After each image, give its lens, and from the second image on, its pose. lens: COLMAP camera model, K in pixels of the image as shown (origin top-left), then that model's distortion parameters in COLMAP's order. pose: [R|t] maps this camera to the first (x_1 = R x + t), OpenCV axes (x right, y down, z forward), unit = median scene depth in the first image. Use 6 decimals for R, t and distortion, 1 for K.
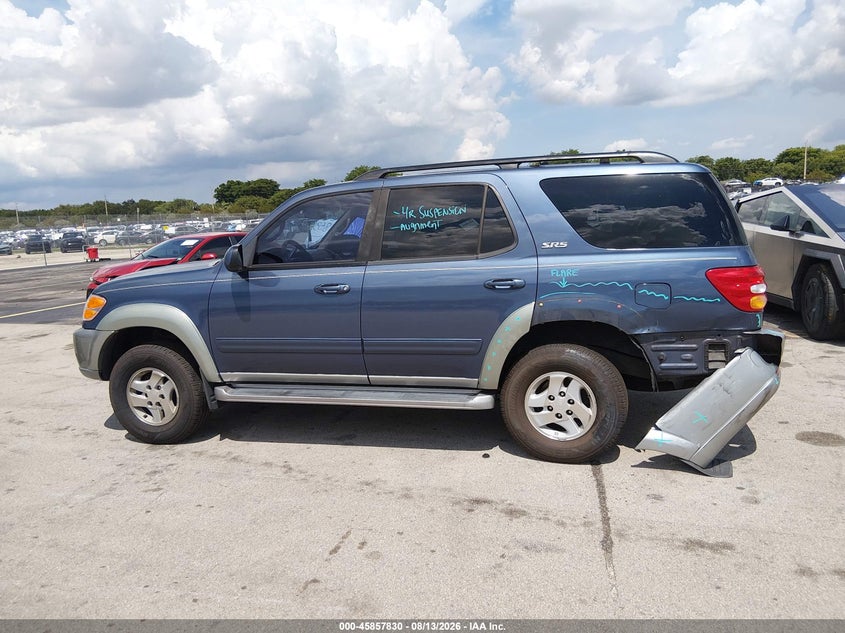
lens RADIAL K [[590.4, 0, 487.4], [0, 590.4, 316.6], [0, 0, 1]] dist [0.043780, -0.000787]
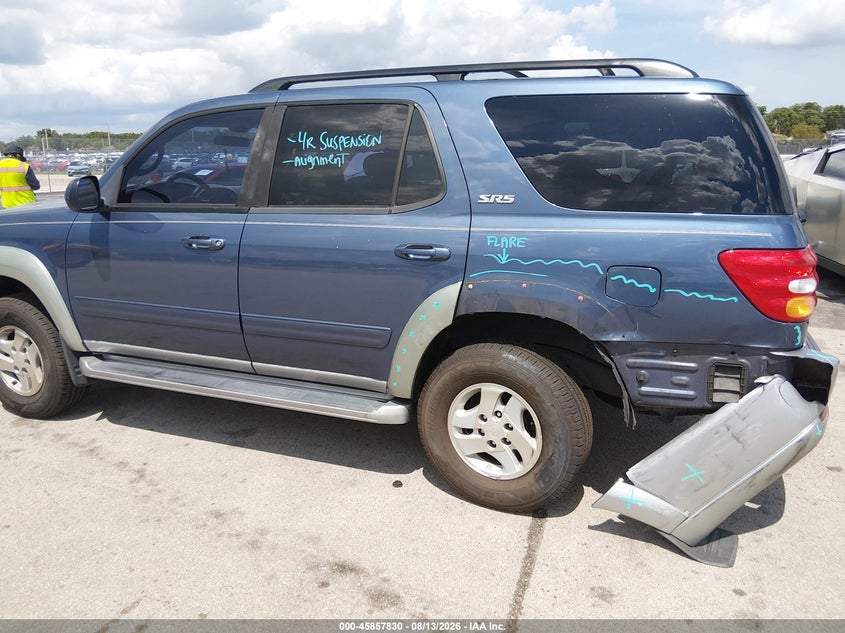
lens RADIAL K [[629.5, 0, 475.2], [0, 629.5, 312.7], [0, 0, 1]] dist [0.074123, -0.100711]
pose [[0.990730, 0.070317, -0.116229, 0.181667], [-0.060153, 0.994235, 0.088762, -0.054375], [0.121800, -0.080948, 0.989248, 0.273738]]
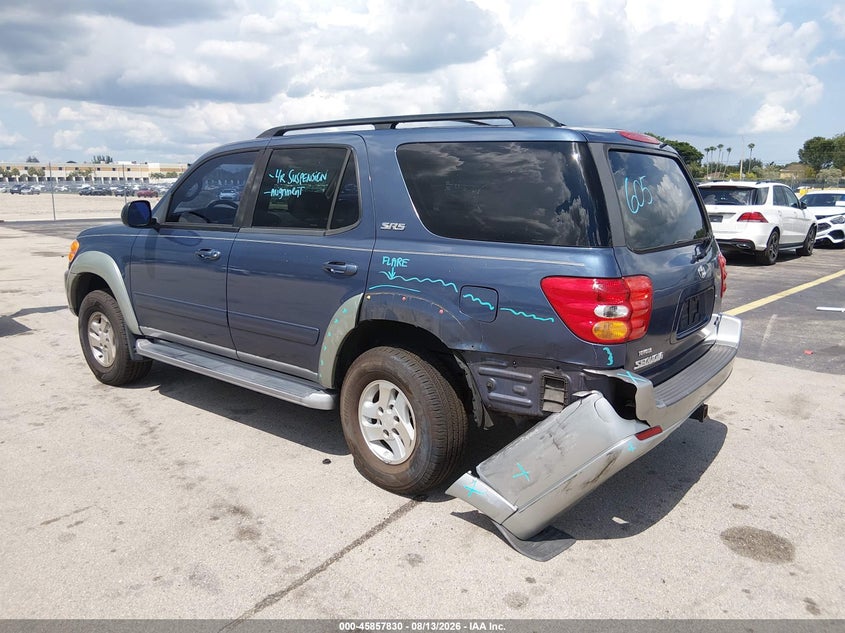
lens RADIAL K [[625.3, 0, 465.6], [0, 625.3, 321.3], [0, 0, 1]] dist [0.129103, -0.178305]
pose [[0.918794, 0.135459, -0.370768, 0.541897], [-0.118542, 0.990607, 0.068157, -0.062109], [0.376518, -0.018671, 0.926221, 0.231944]]
